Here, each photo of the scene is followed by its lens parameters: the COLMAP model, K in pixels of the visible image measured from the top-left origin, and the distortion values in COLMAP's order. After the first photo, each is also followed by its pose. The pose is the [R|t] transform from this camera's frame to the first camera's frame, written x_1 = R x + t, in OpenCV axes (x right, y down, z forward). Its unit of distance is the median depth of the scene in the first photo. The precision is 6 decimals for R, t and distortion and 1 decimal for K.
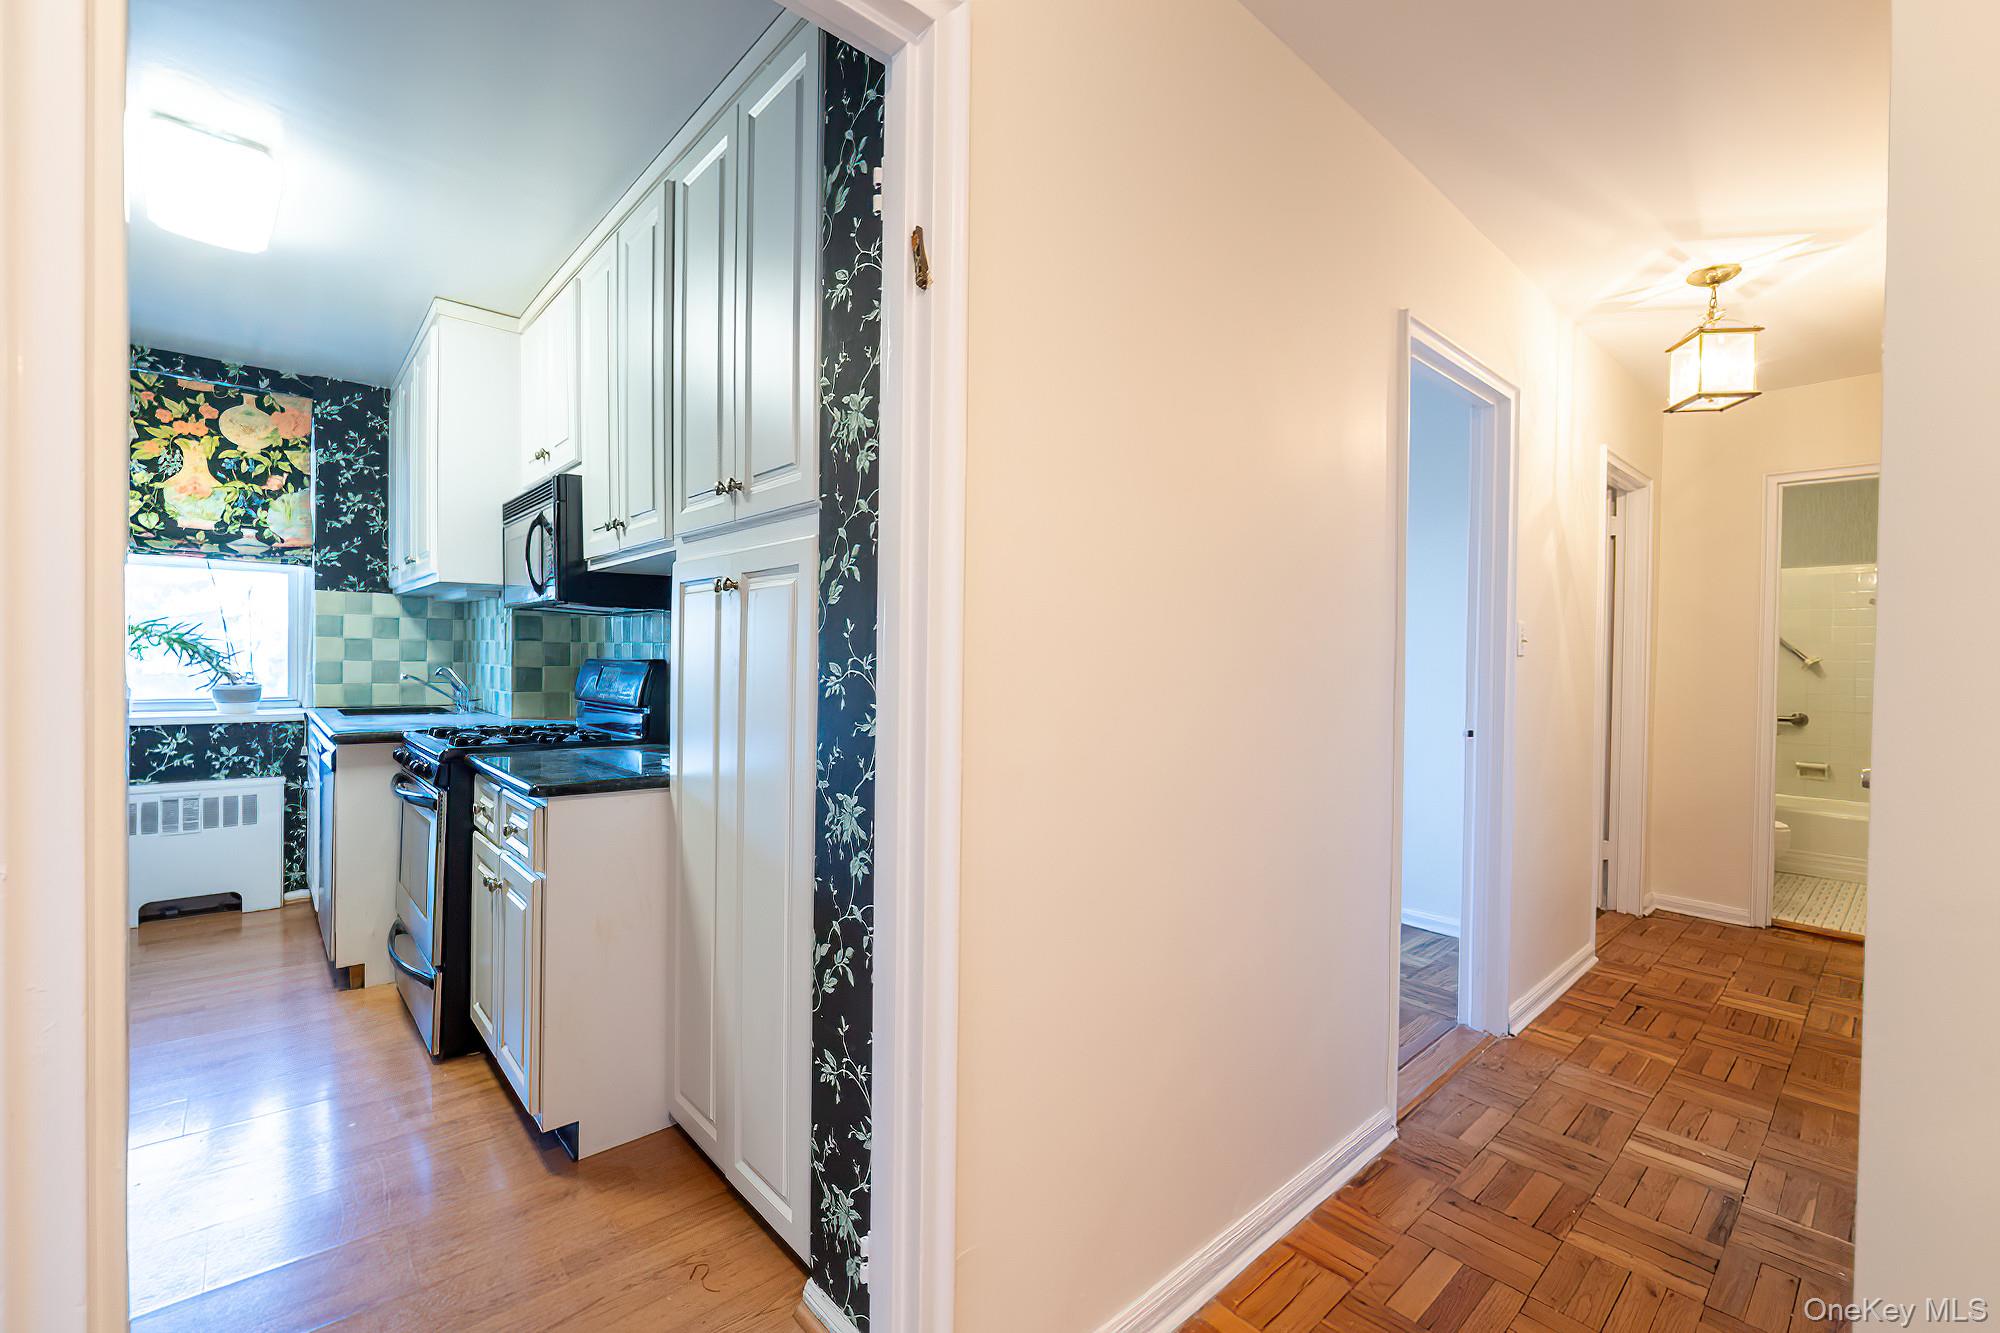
lens RADIAL K [[857.2, 0, 1036.8], [0, 857.2, 665.0], [0, 0, 1]] dist [-0.001260, -0.000150]
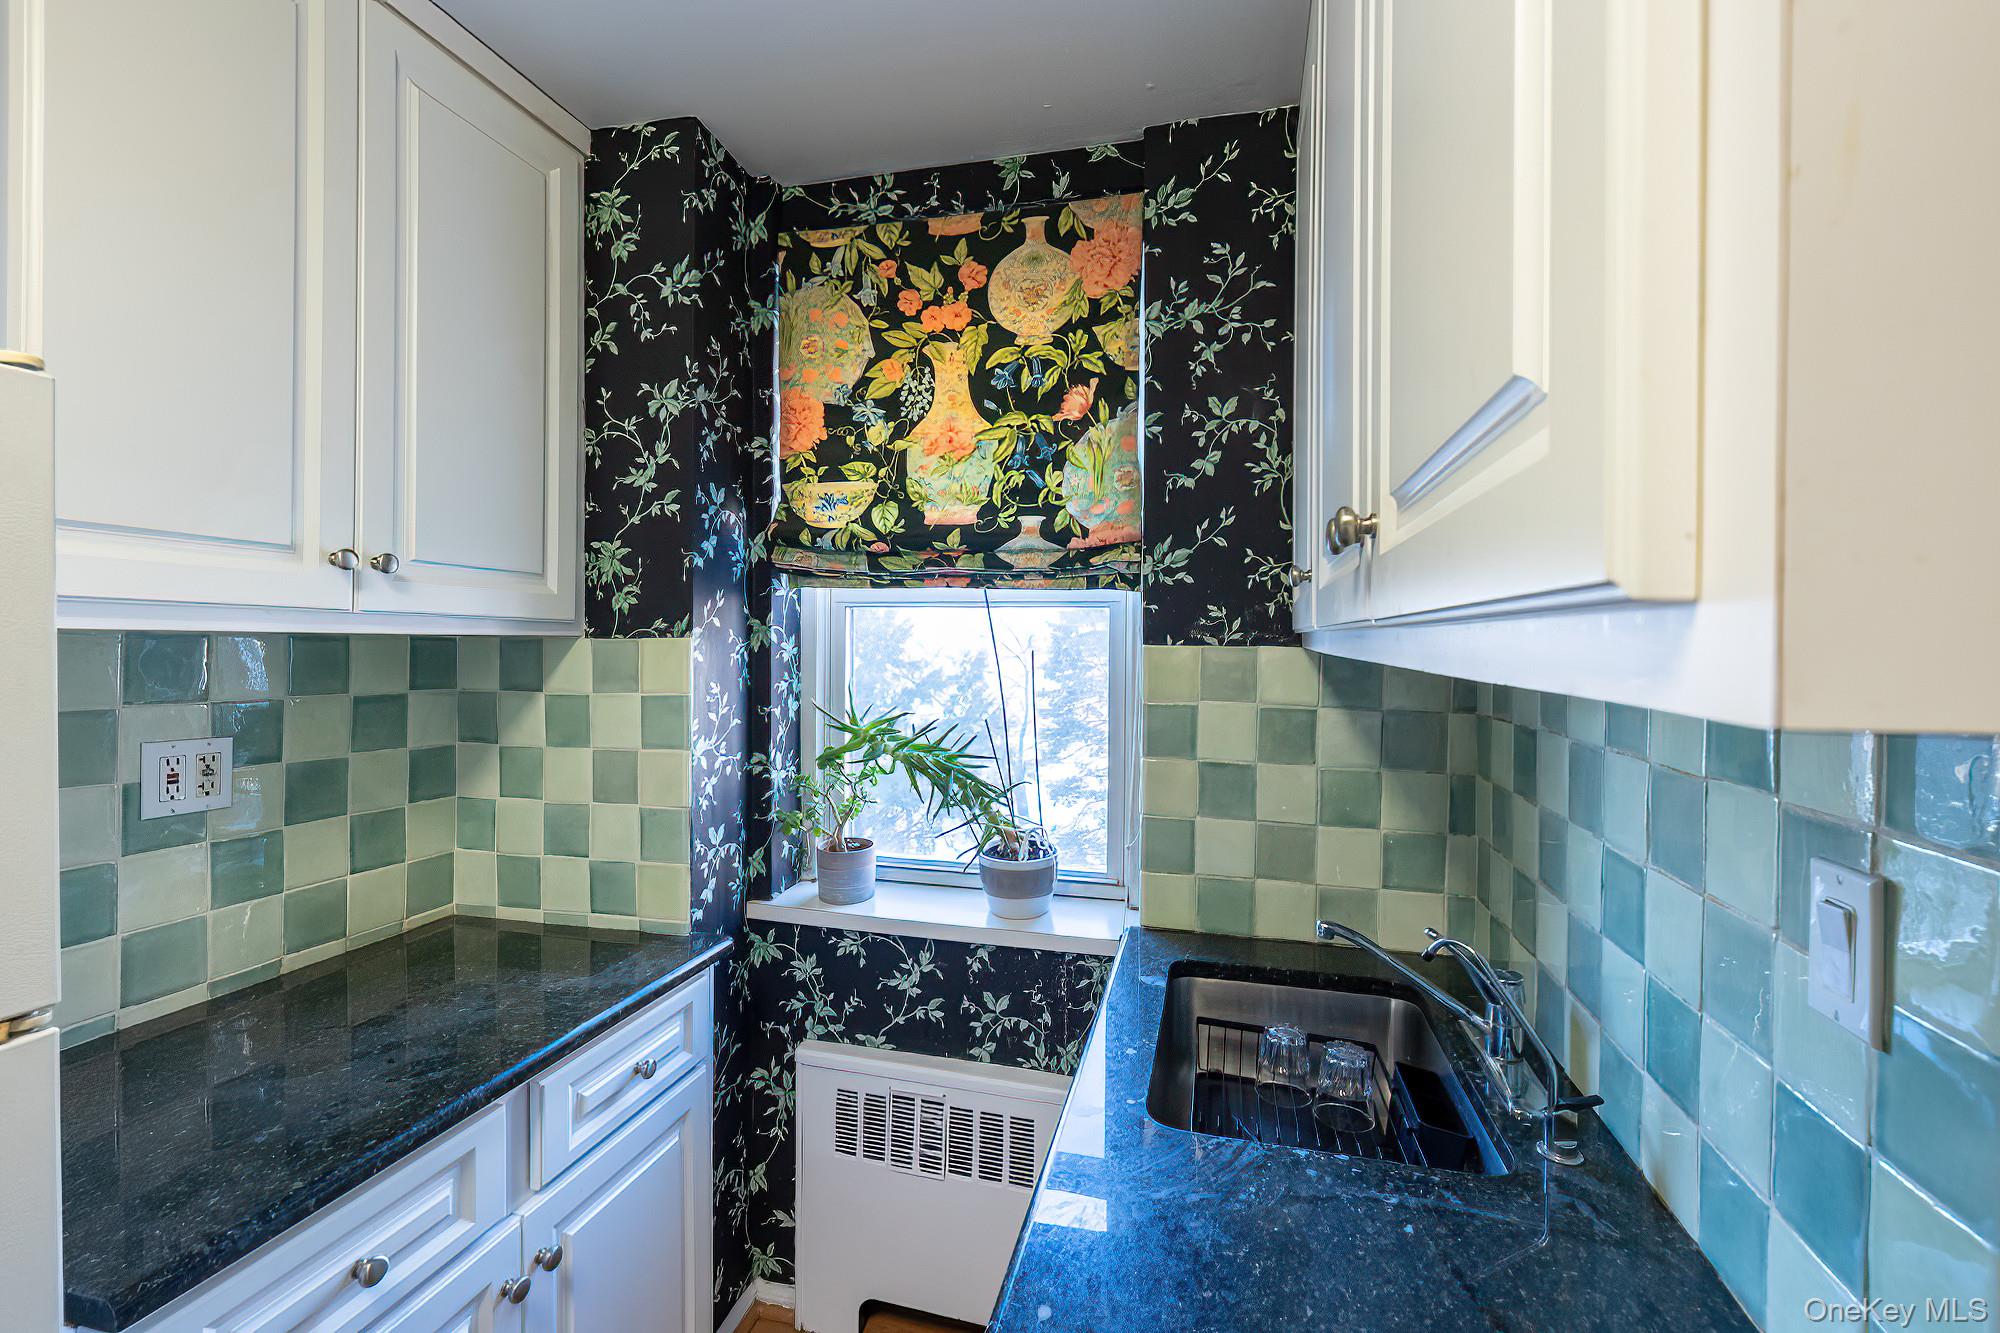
lens RADIAL K [[857.2, 0, 1005.0], [0, 857.2, 649.0], [0, 0, 1]] dist [-0.001260, -0.000150]
pose [[0.539218, -0.002001, -0.842164, -0.556515], [-0.009883, 0.999913, -0.008703, -0.085435], [0.842108, 0.013016, 0.539152, 0.756877]]
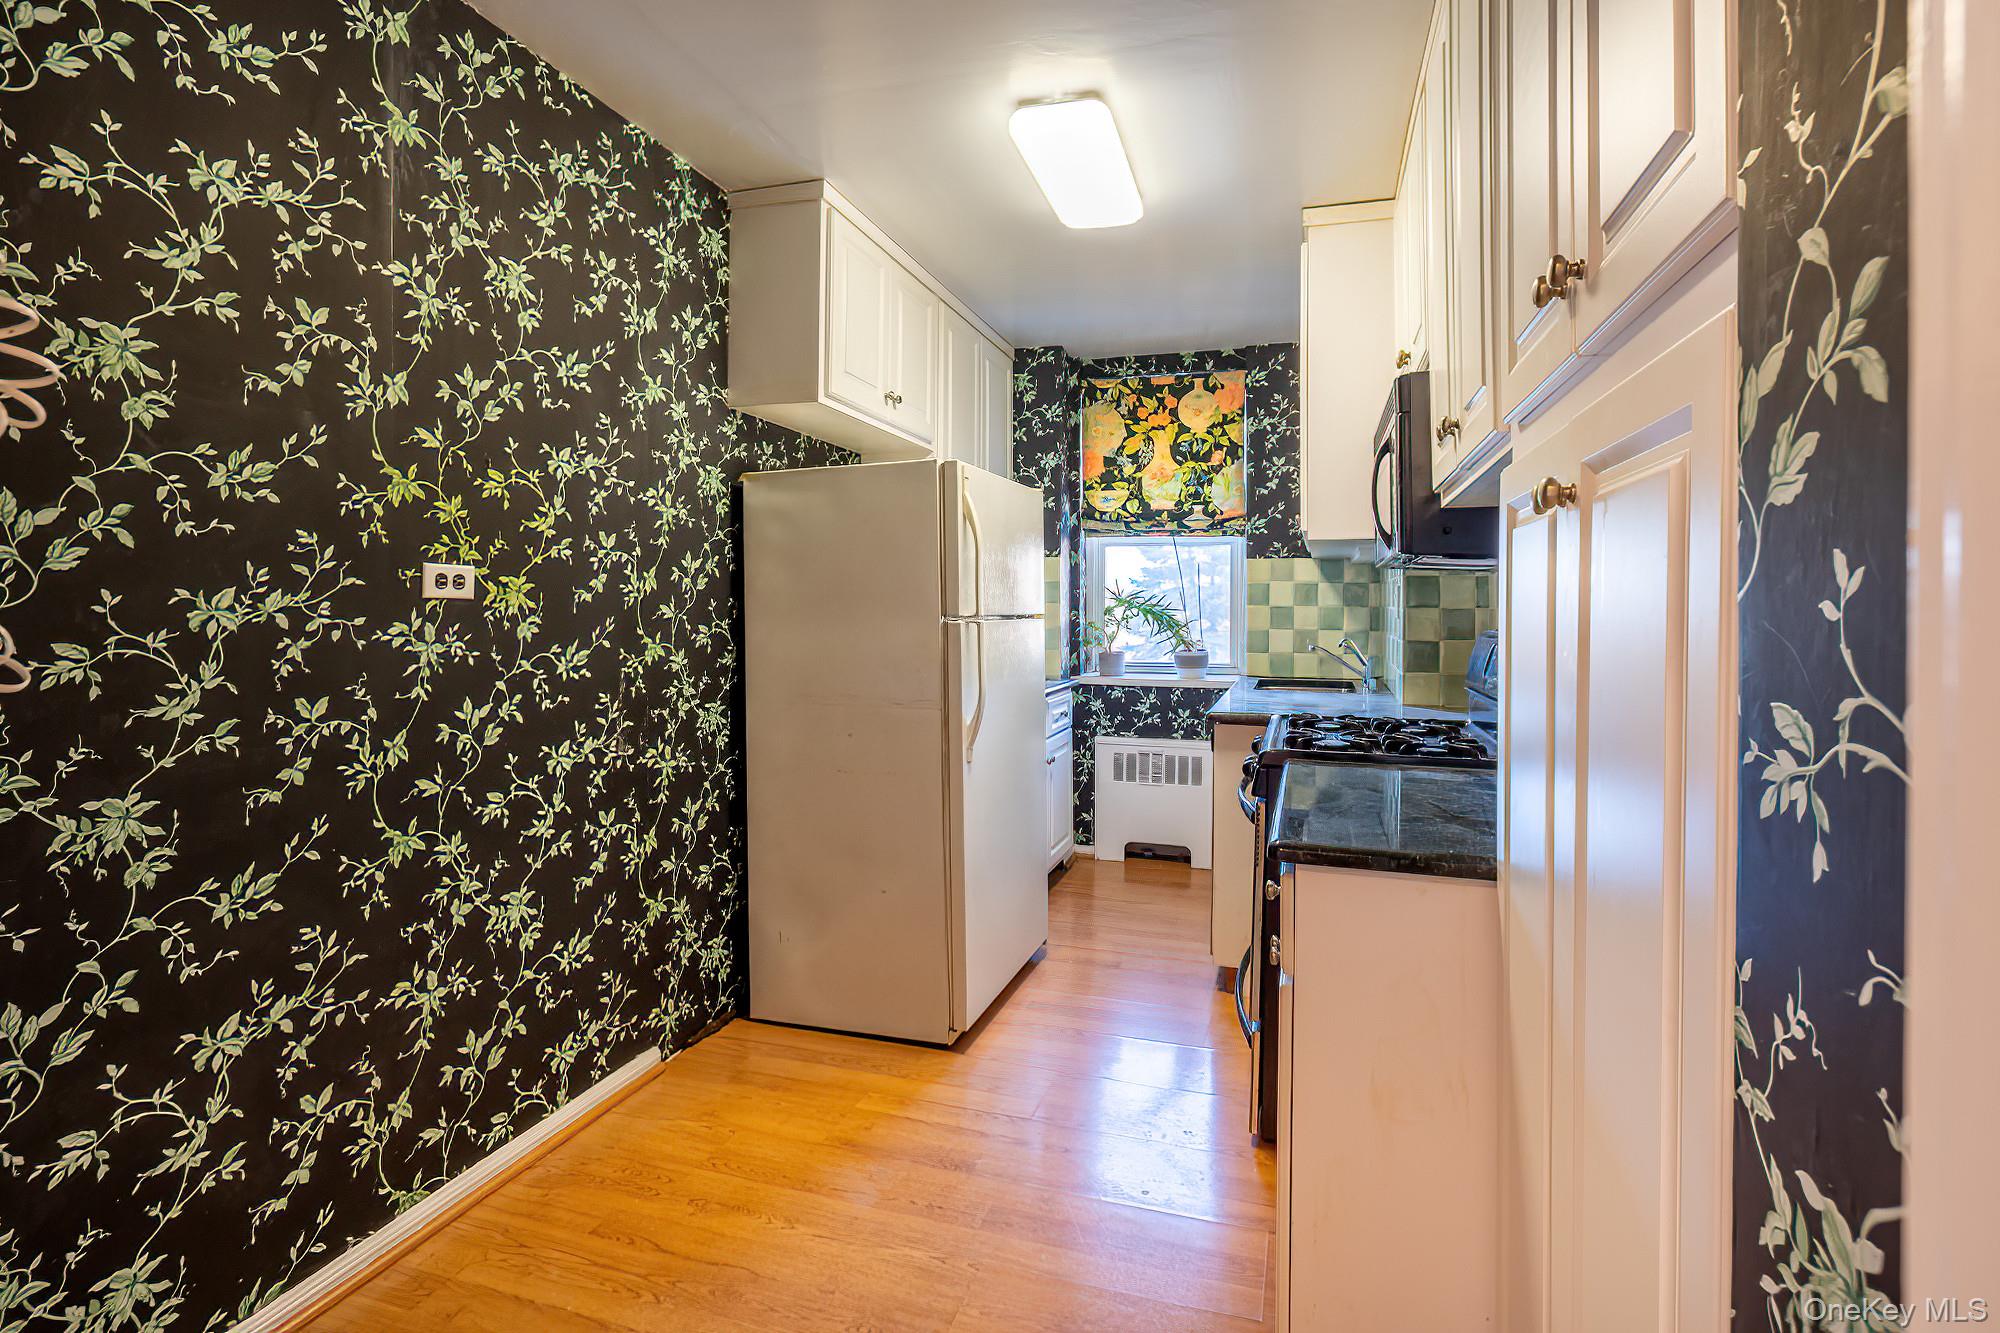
lens RADIAL K [[920.1, 0, 1033.6], [0, 920.1, 607.2], [0, 0, 1]] dist [0.005223, 0.000132]
pose [[0.501528, -0.012080, -0.865057, -0.038937], [-0.005287, 0.999841, -0.017028, -0.012064], [0.865125, 0.013114, 0.501385, 0.257766]]
